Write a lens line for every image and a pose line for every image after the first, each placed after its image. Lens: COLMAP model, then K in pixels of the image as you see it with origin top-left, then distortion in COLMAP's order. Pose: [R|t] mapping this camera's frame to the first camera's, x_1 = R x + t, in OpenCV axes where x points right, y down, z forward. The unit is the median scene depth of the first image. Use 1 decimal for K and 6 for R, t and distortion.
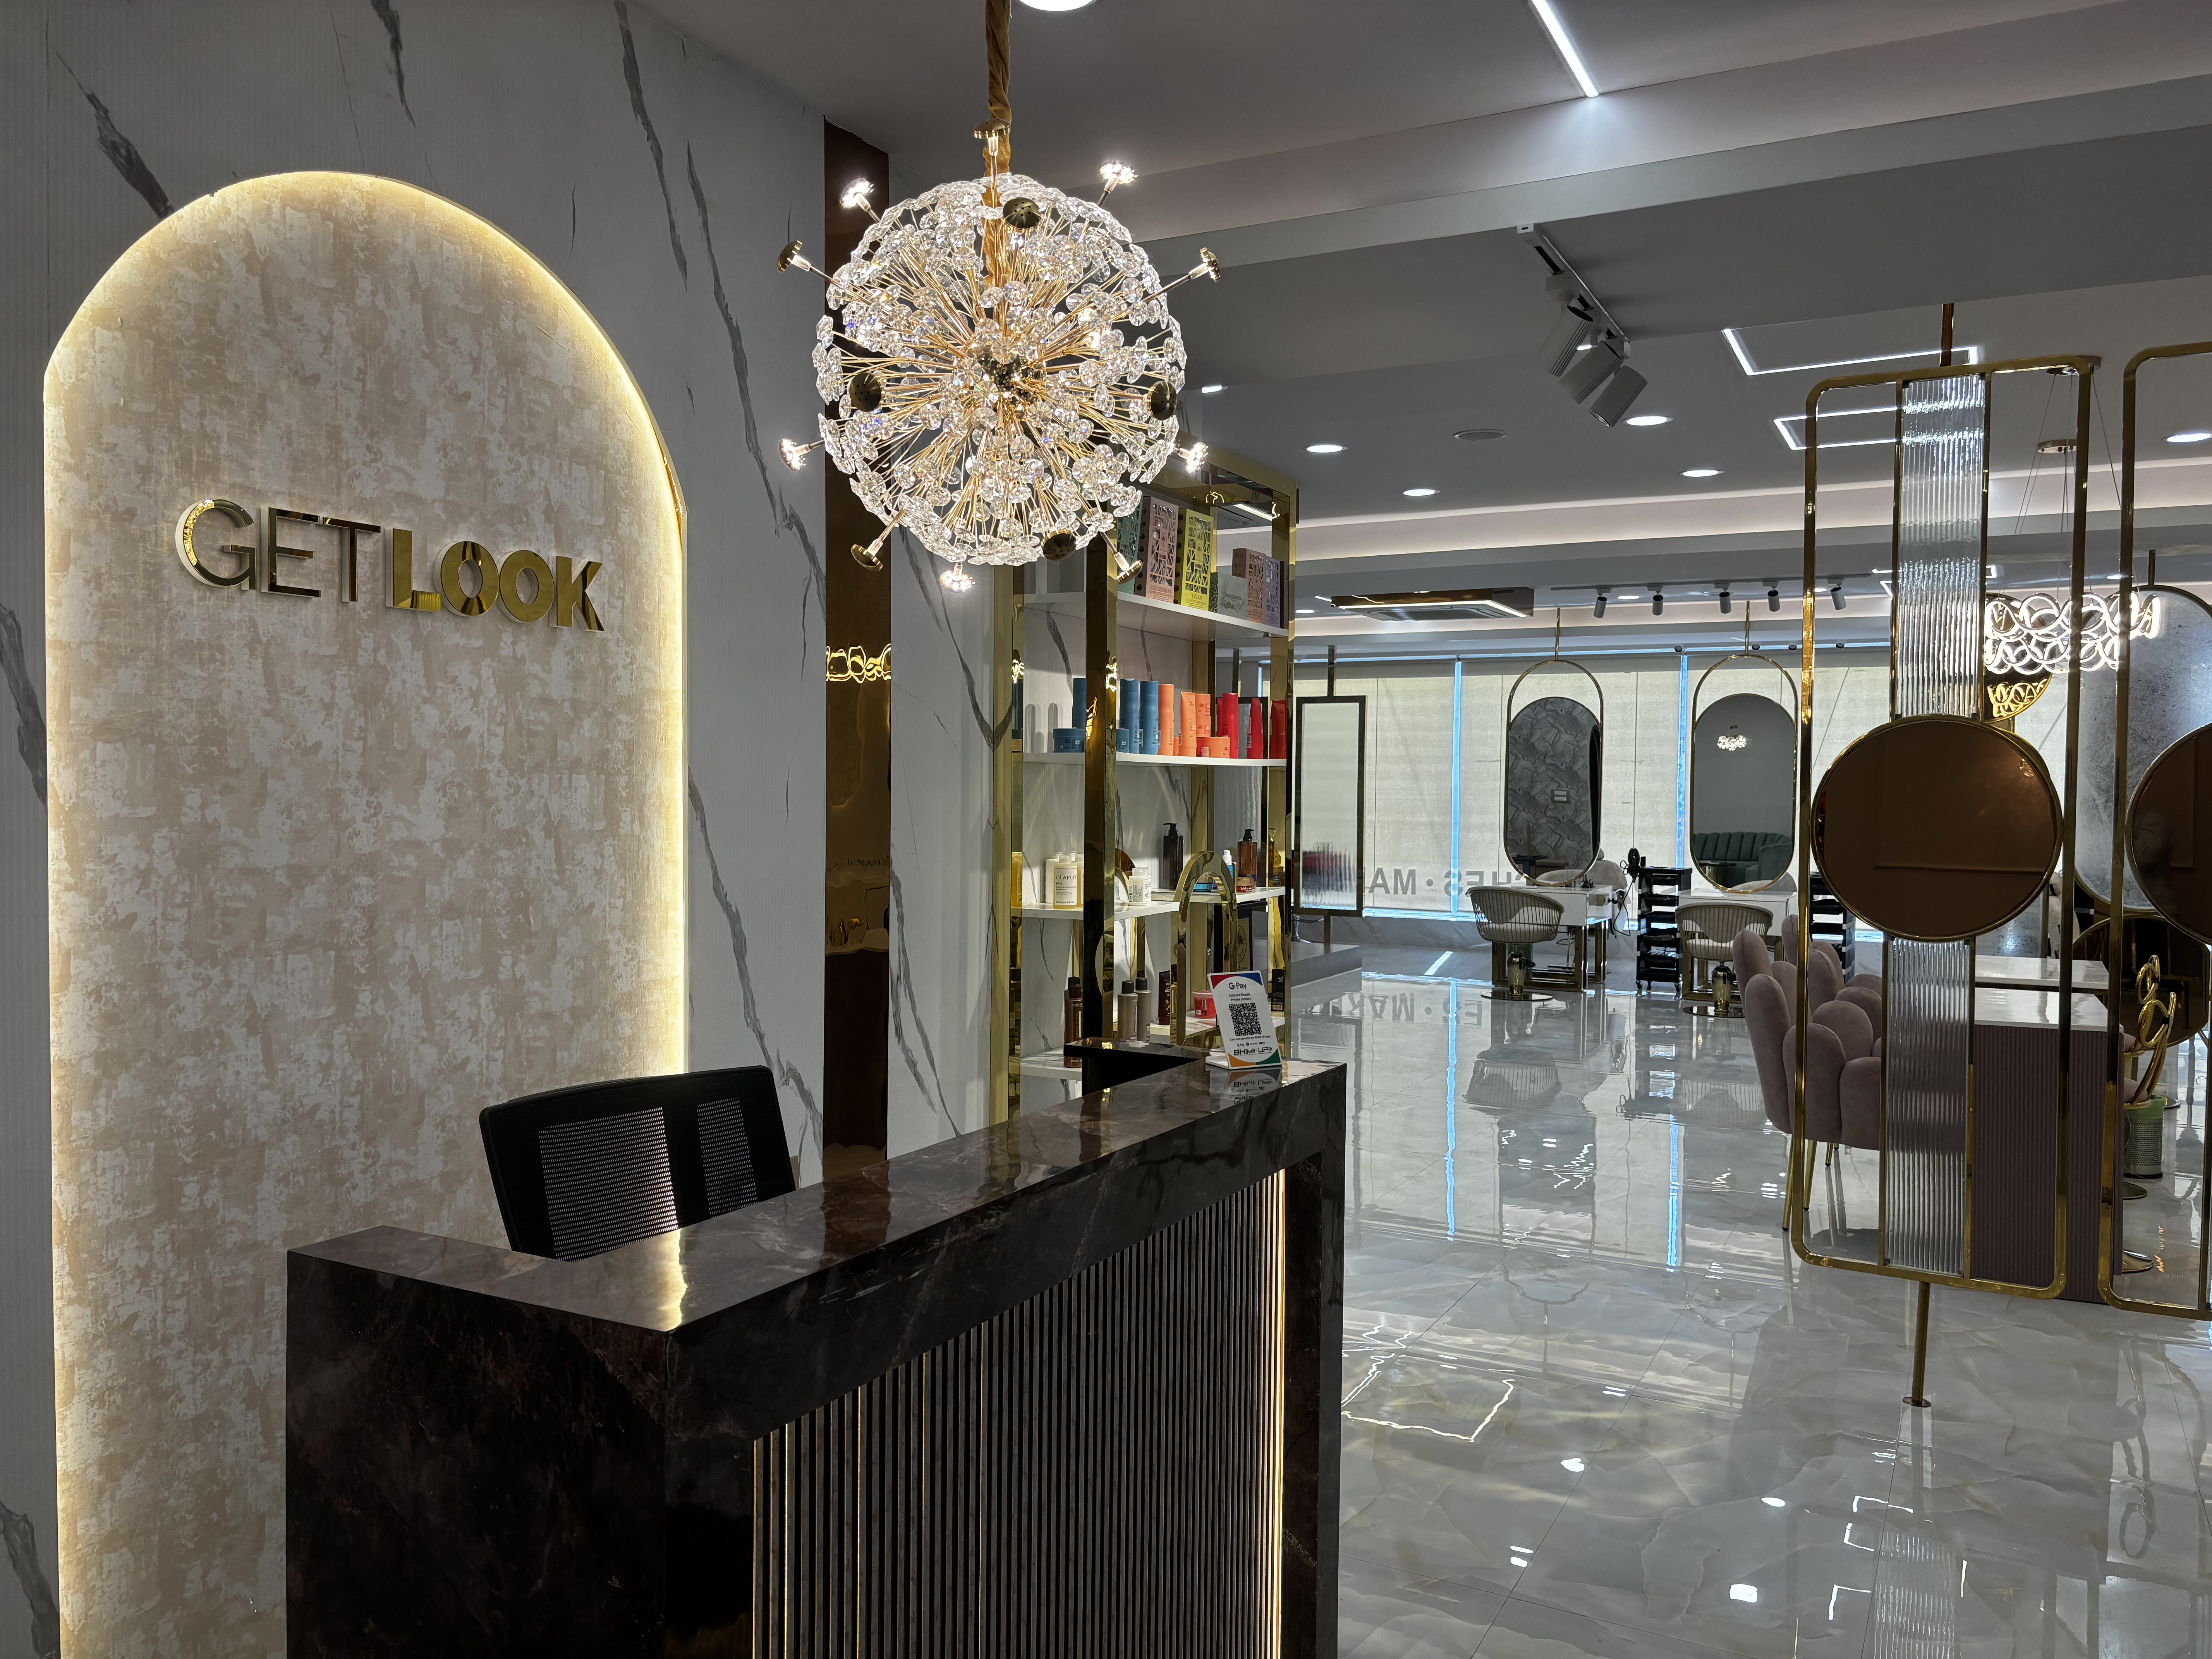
lens RADIAL K [[1679.5, 0, 1100.0], [0, 1679.5, 826.2], [0, 0, 1]] dist [0.072994, 0.006584]
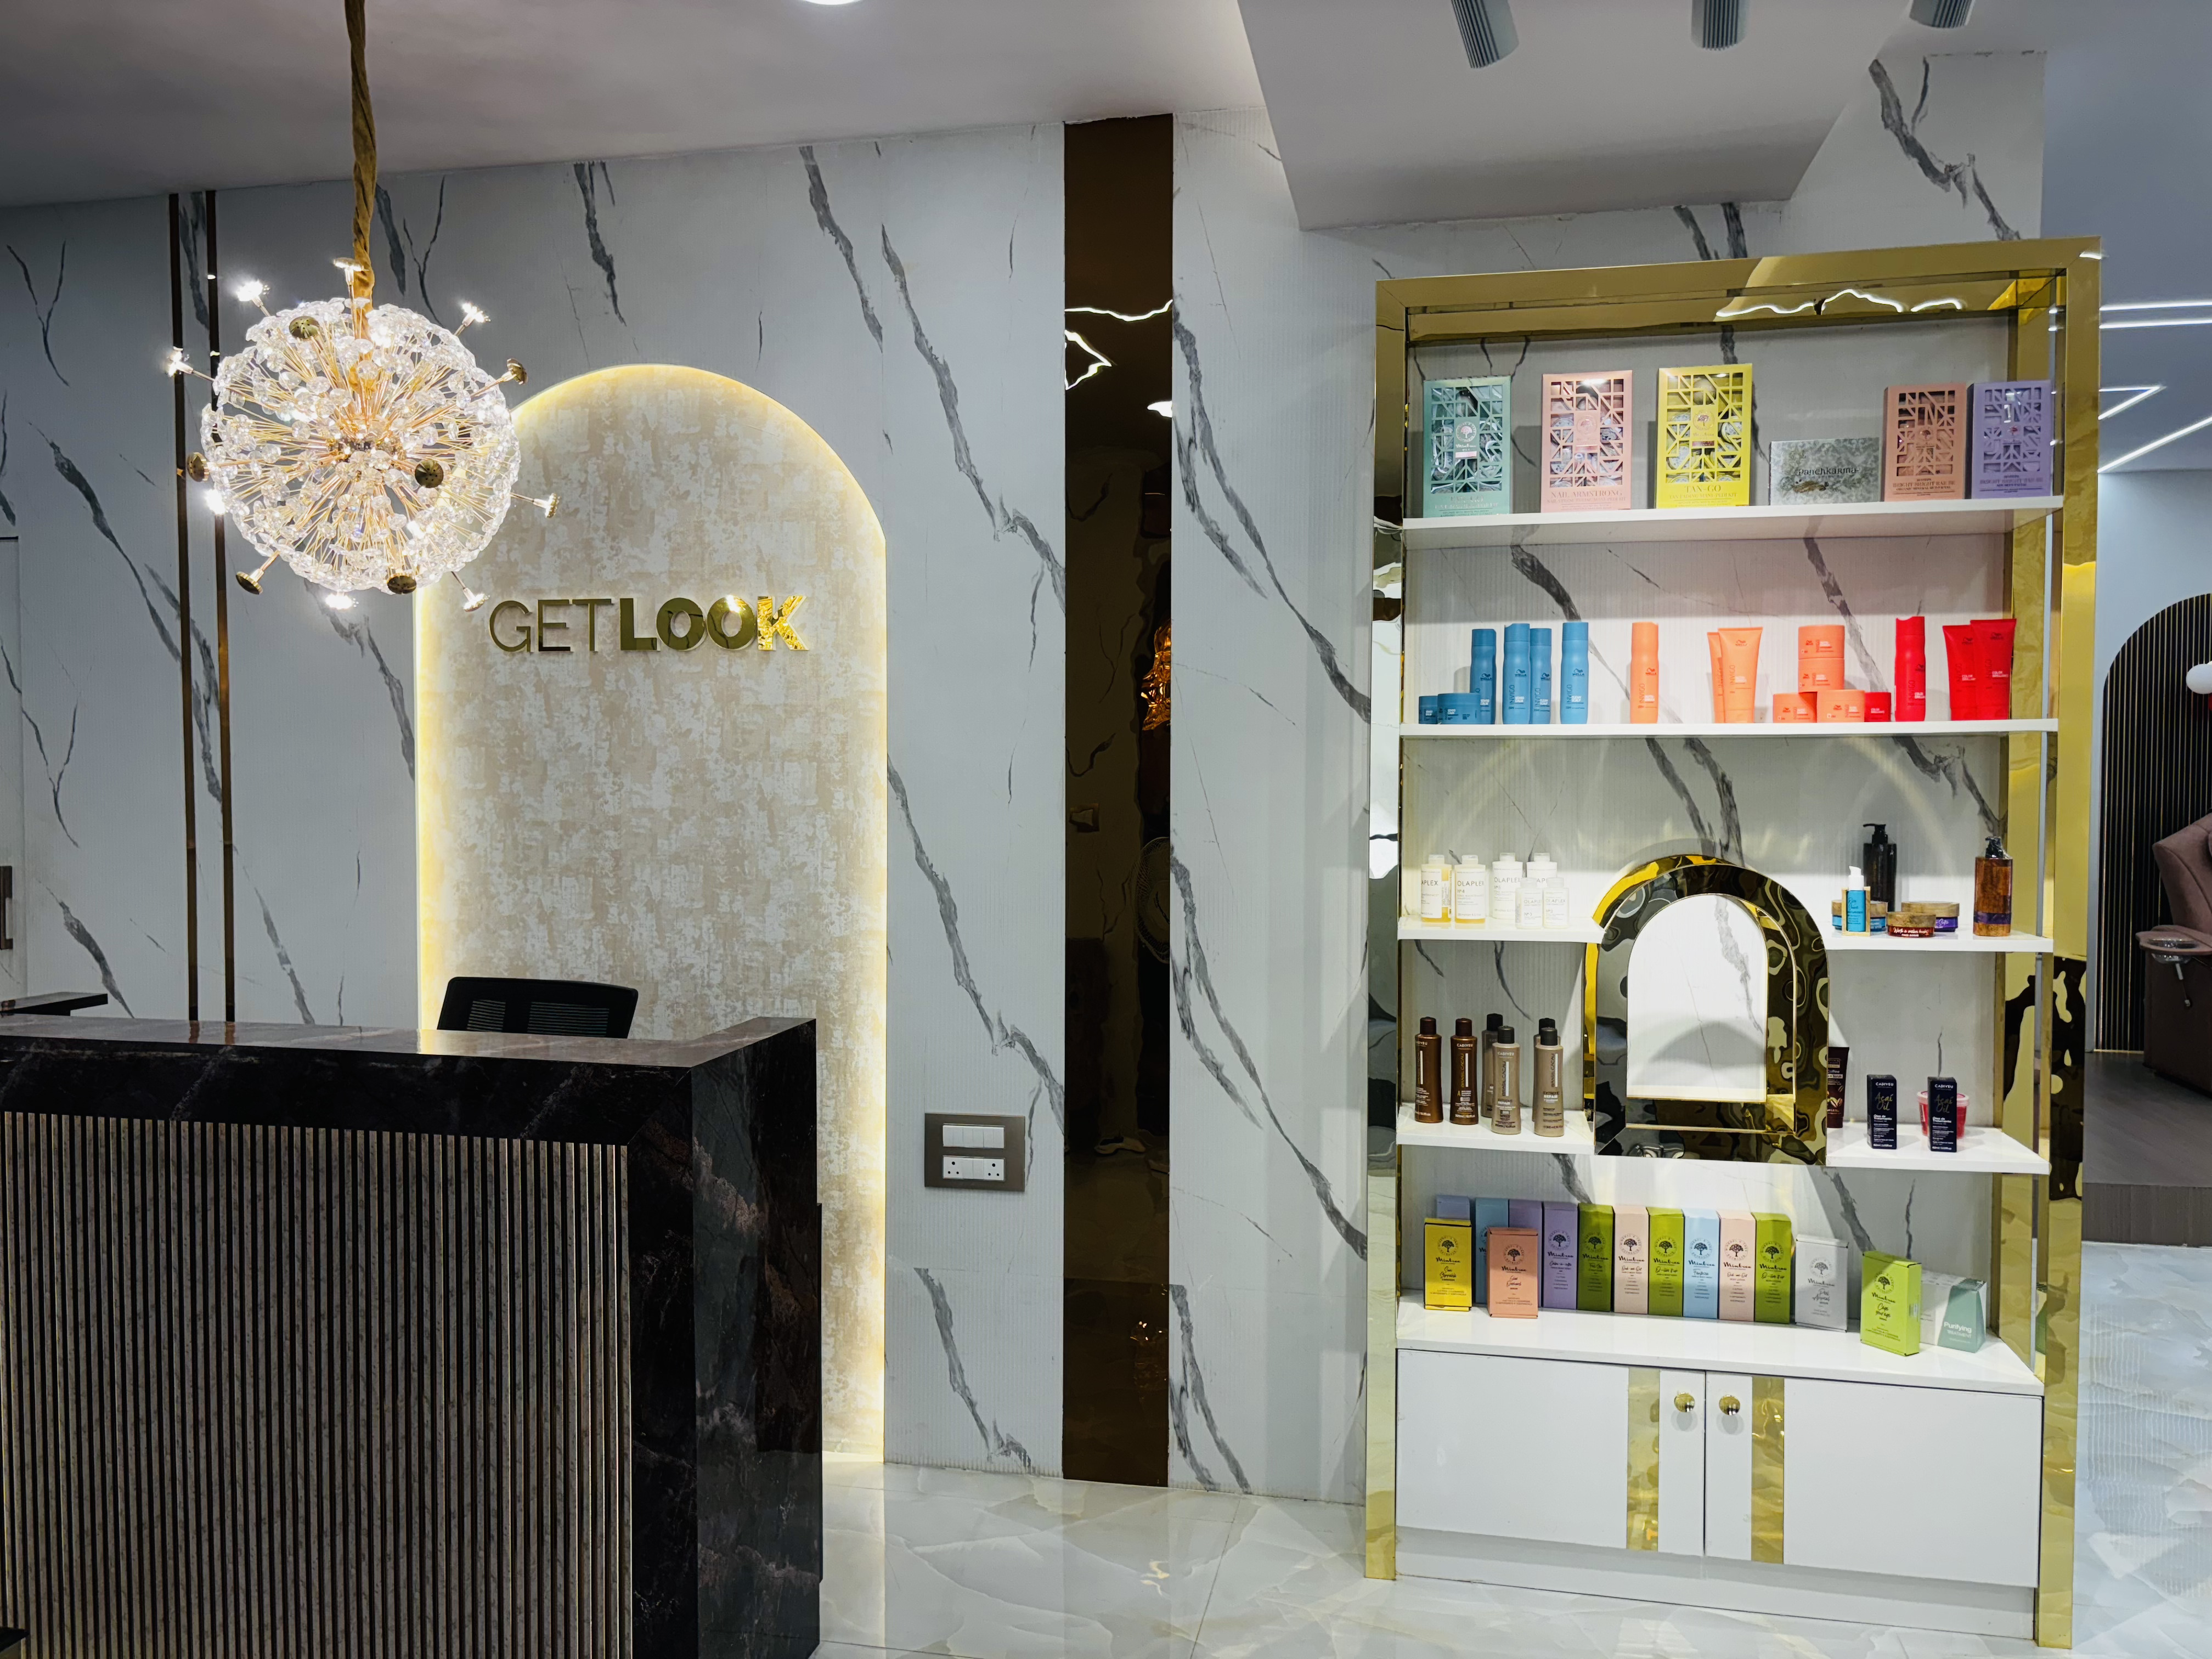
lens RADIAL K [[1679.5, 0, 1101.2], [0, 1679.5, 836.5], [0, 0, 1]] dist [0.072994, 0.006584]
pose [[0.282301, 0.022896, -0.959053, 1.091490], [-0.023834, 0.999574, 0.016847, -0.001111], [0.959030, 0.018102, 0.282726, 0.953778]]
